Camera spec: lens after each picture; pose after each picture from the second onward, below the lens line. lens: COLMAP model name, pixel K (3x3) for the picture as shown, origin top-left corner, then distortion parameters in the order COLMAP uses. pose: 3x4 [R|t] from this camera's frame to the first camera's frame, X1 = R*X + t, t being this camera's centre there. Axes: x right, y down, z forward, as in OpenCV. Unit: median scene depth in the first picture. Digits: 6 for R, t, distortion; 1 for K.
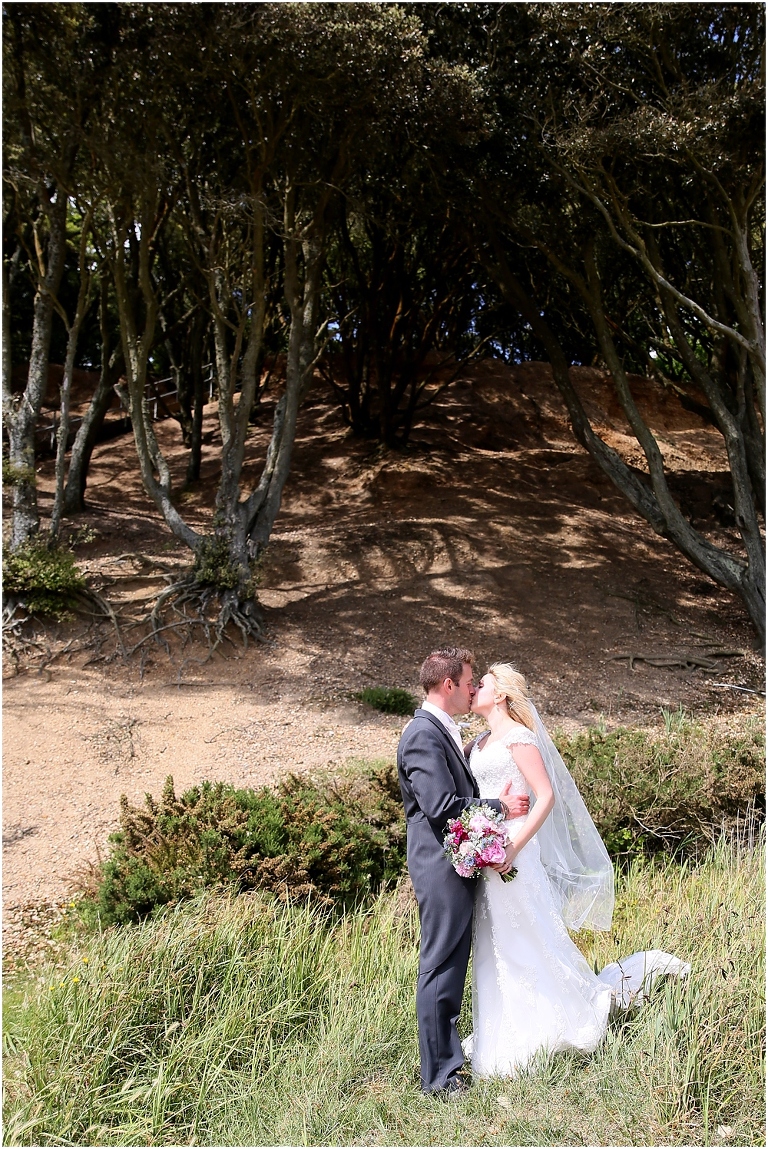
lens RADIAL K [[1413.5, 0, 392.2], [0, 1413.5, 574.4], [0, 0, 1]] dist [-0.026552, 0.000000]
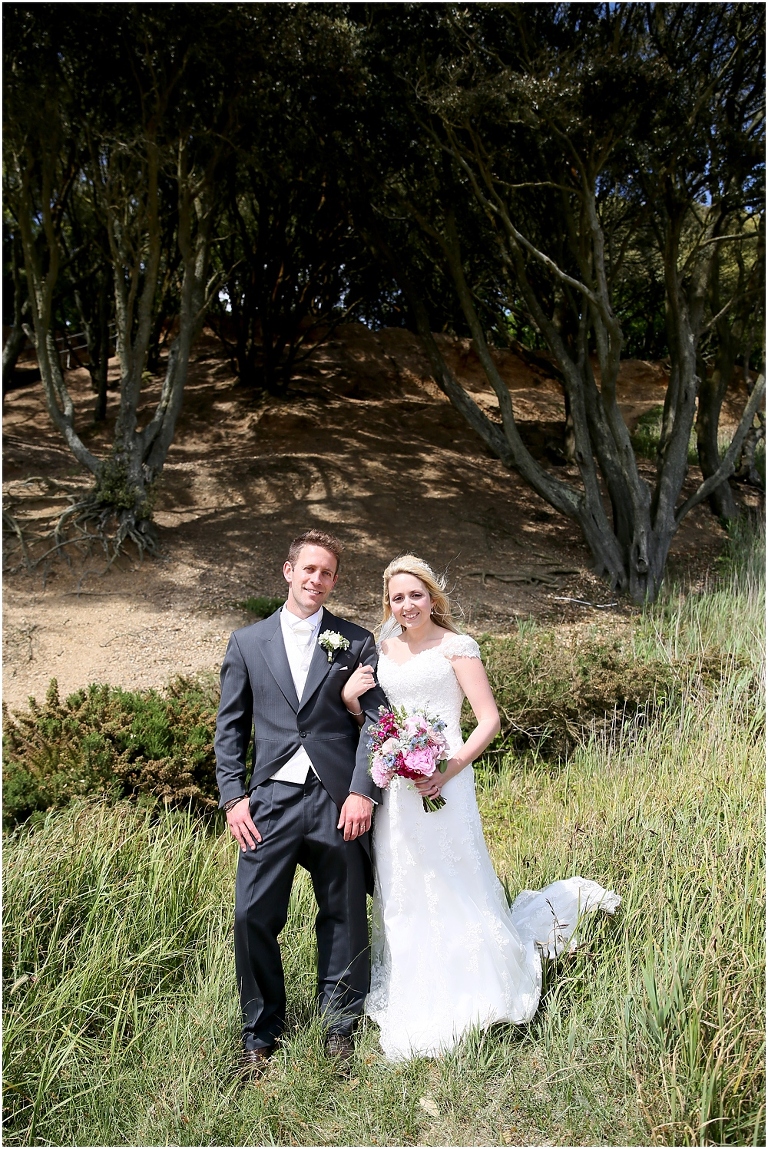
lens RADIAL K [[1413.5, 0, 385.9], [0, 1413.5, 581.6], [0, 0, 1]] dist [-0.026552, 0.000000]
pose [[0.997031, 0.006177, 0.076748, 0.002826], [-0.011724, 0.997333, 0.072031, -0.016503], [-0.076098, -0.072717, 0.994445, -0.131864]]
